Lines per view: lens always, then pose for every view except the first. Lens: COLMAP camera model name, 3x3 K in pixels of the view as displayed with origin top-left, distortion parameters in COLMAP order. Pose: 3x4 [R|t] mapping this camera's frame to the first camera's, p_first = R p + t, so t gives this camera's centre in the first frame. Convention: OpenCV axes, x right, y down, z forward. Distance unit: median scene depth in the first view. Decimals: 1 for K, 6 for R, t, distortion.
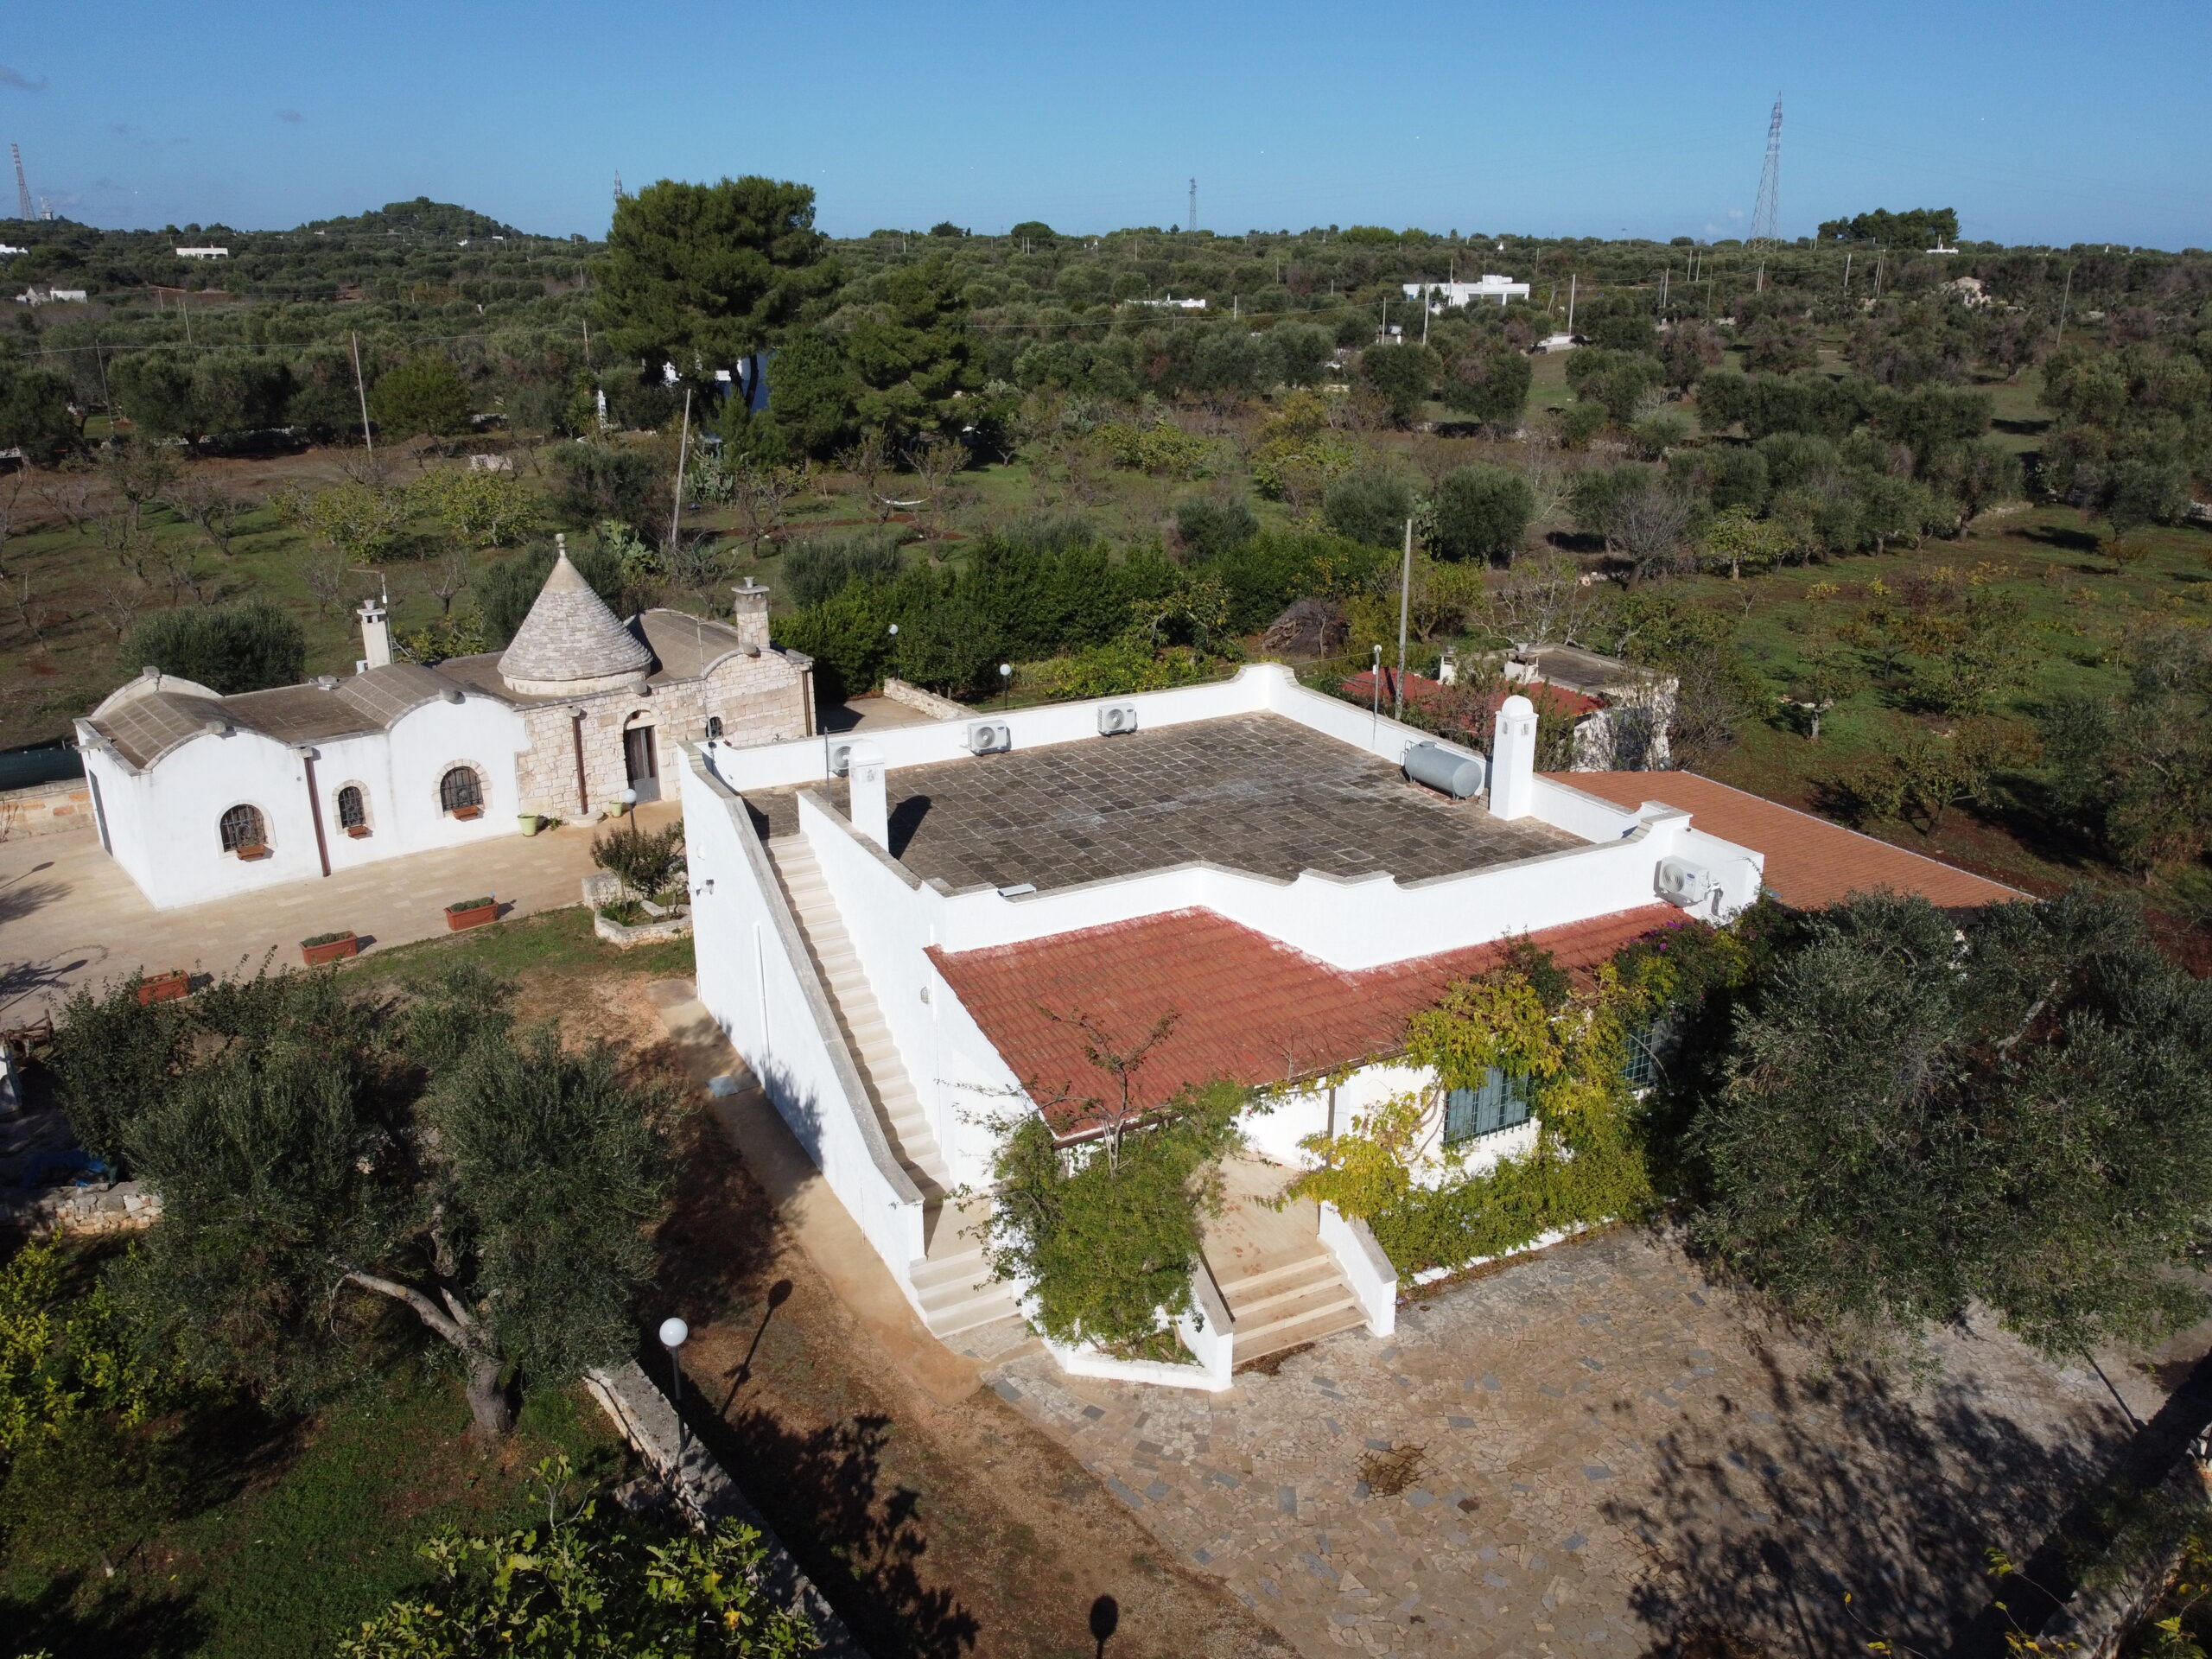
lens RADIAL K [[1664.8, 0, 1097.0], [0, 1664.8, 832.9], [0, 0, 1]] dist [0.007154, -0.007069]
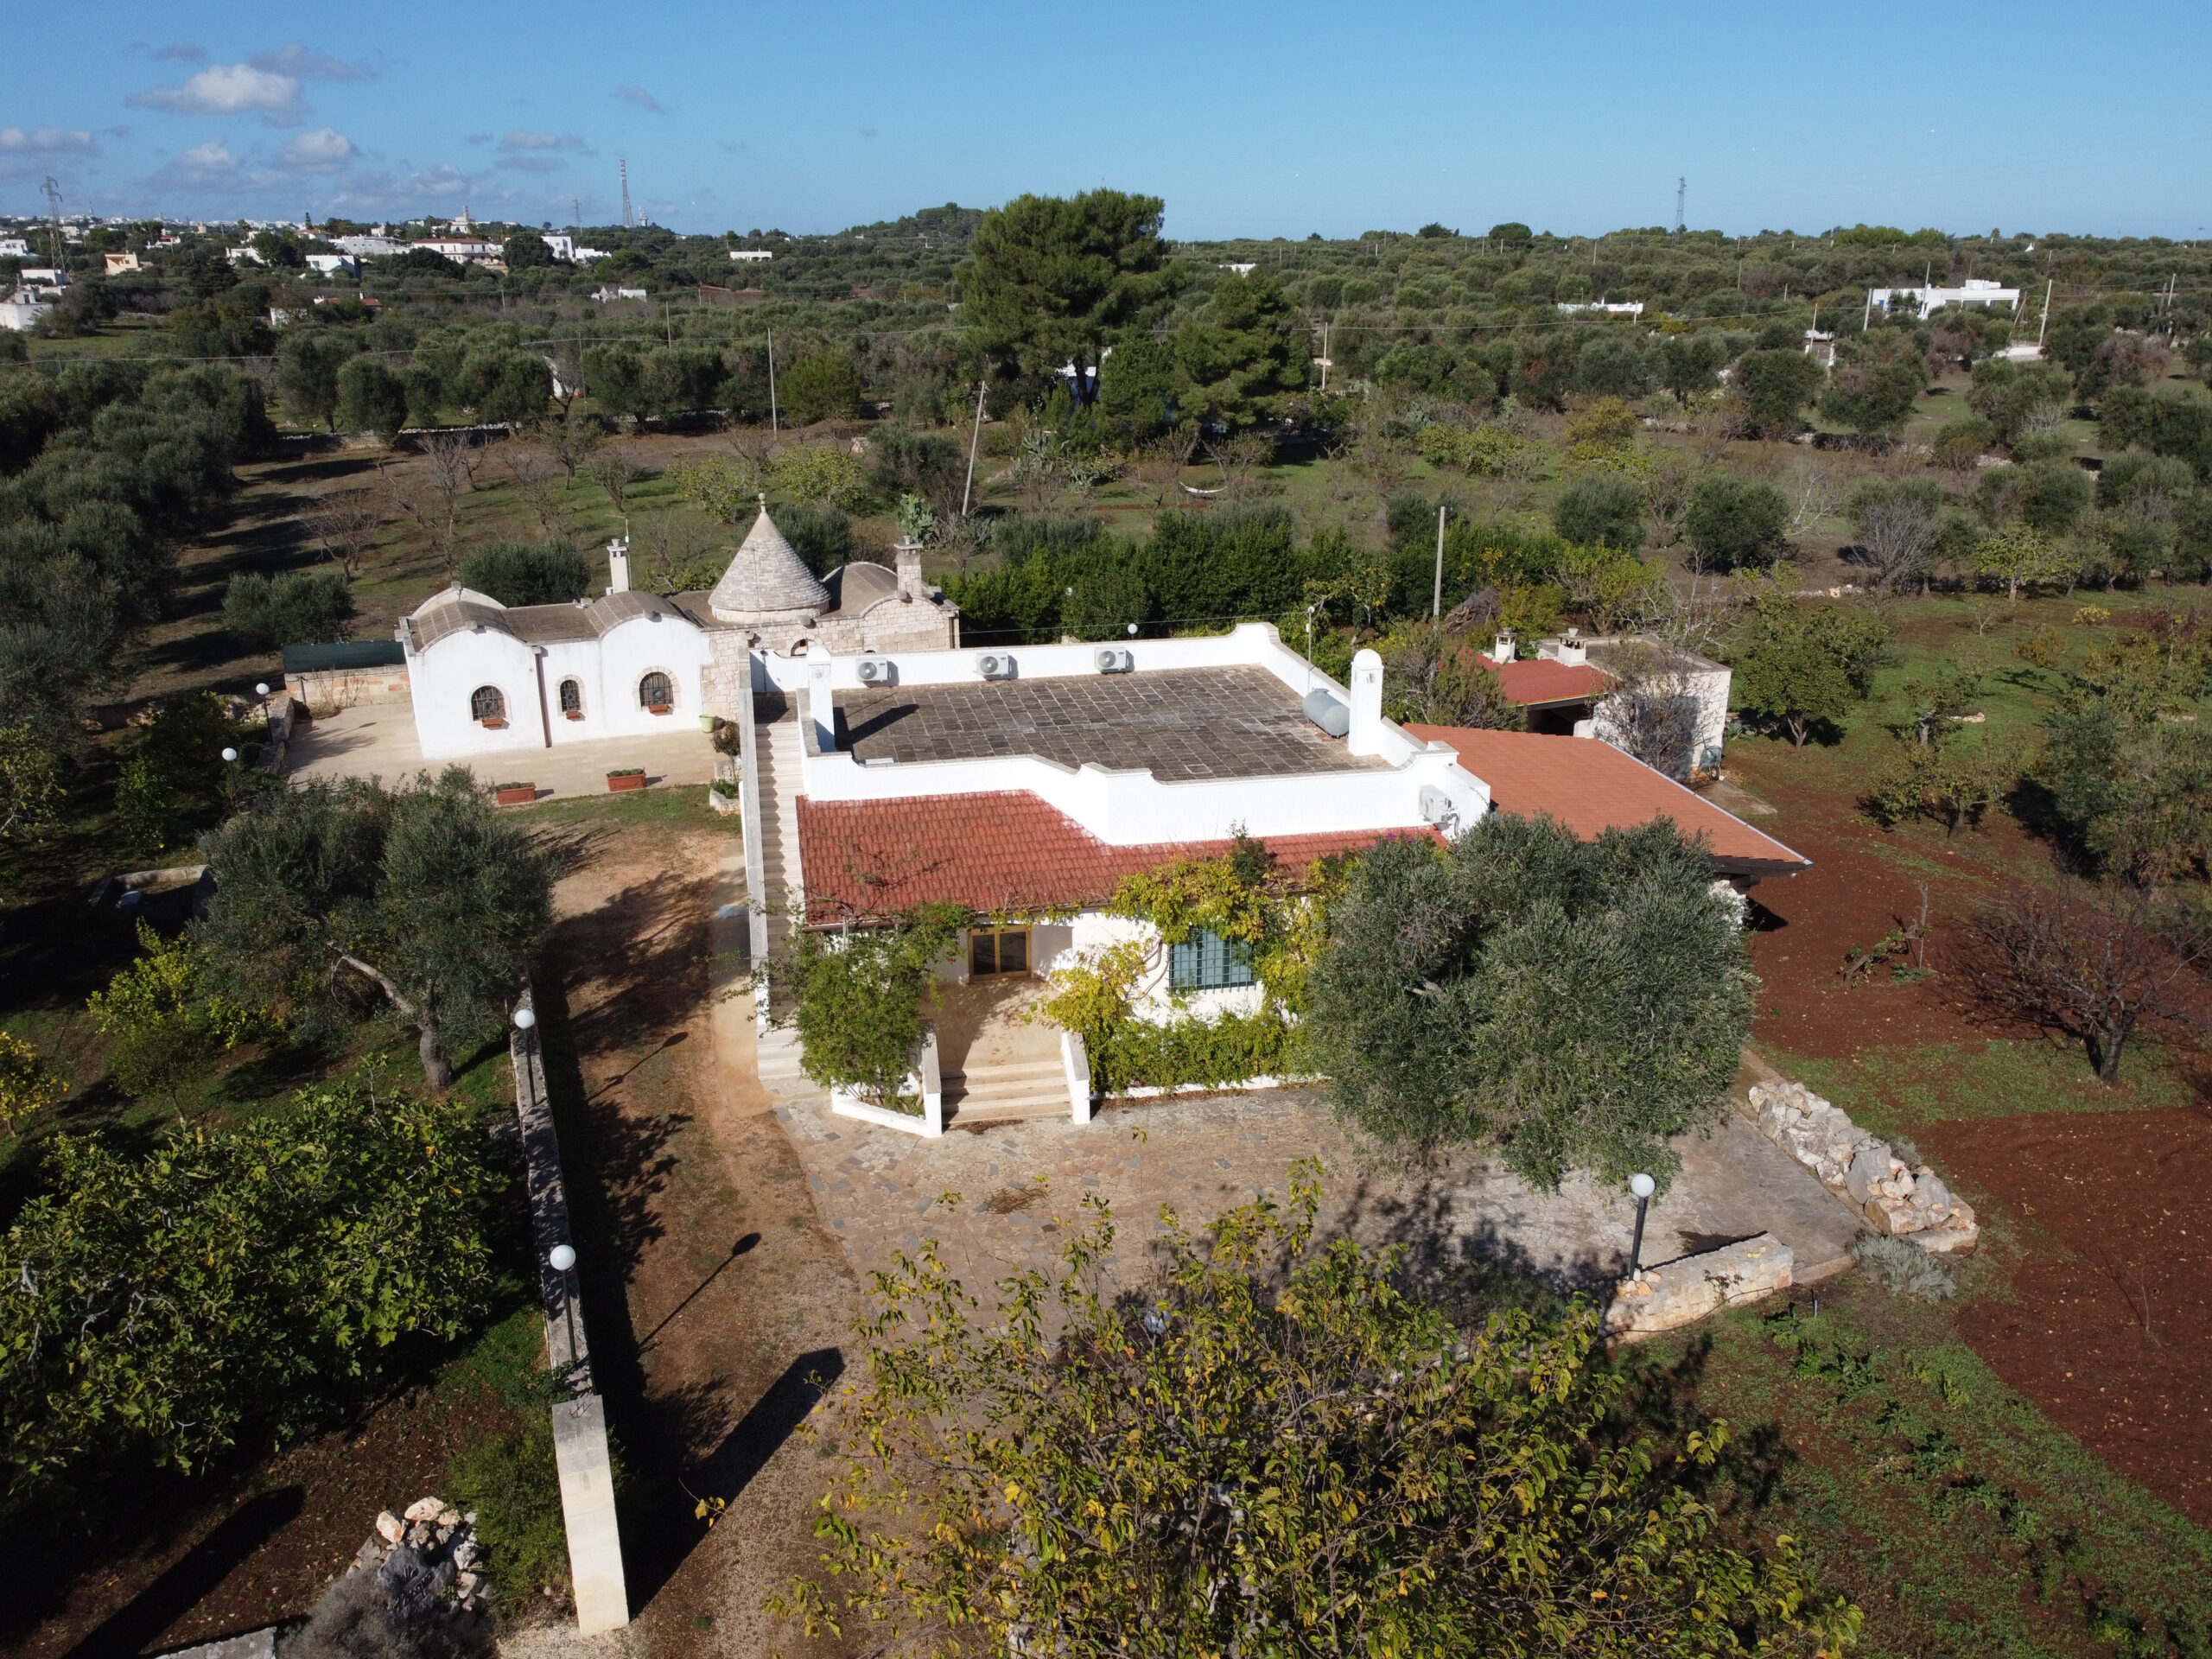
lens RADIAL K [[1667.1, 0, 1101.6], [0, 1667.1, 836.8], [0, 0, 1]] dist [-0.004352, -0.000545]
pose [[0.960134, 0.091132, -0.264268, 0.288387], [-0.090675, 0.995783, 0.013955, 0.036406], [0.264425, 0.010563, 0.964348, -0.129923]]
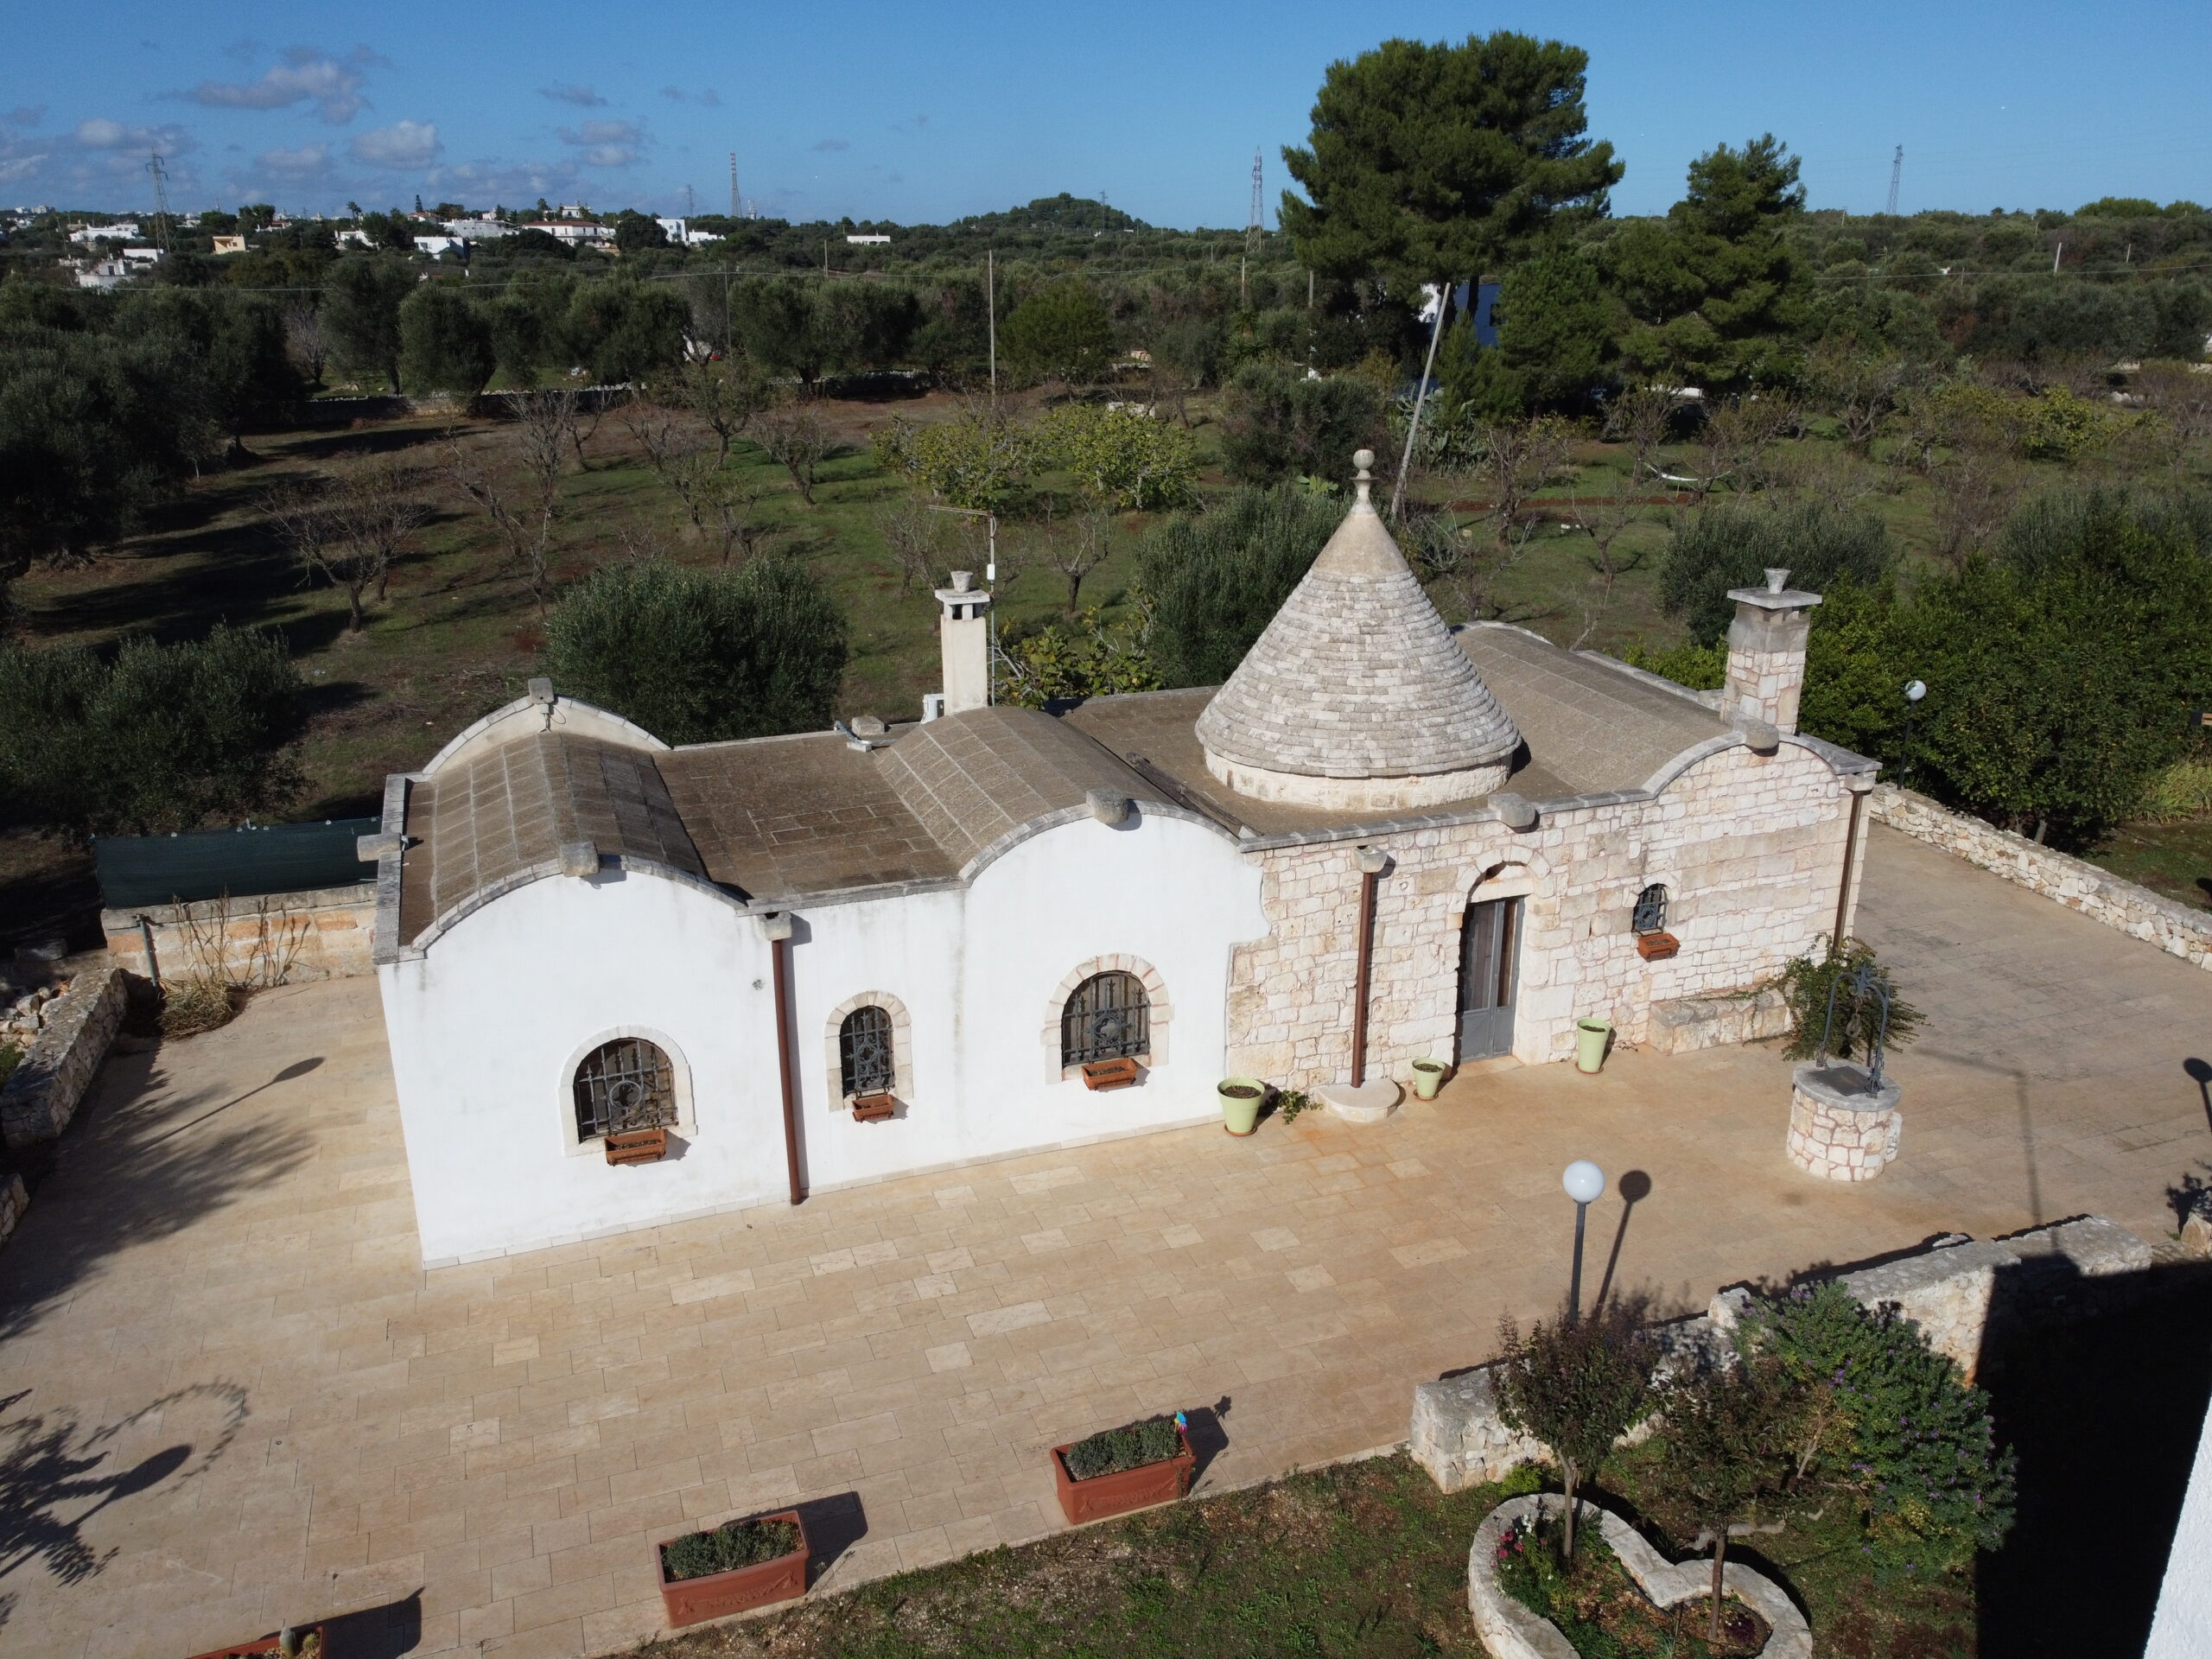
lens RADIAL K [[1670.4, 0, 1096.5], [0, 1670.4, 831.4], [0, 0, 1]] dist [-0.000135, -0.003710]
pose [[0.941624, 0.108664, -0.318647, -0.252175], [-0.108825, 0.993909, 0.017354, -0.082304], [0.318592, 0.018335, 0.947715, 0.589744]]
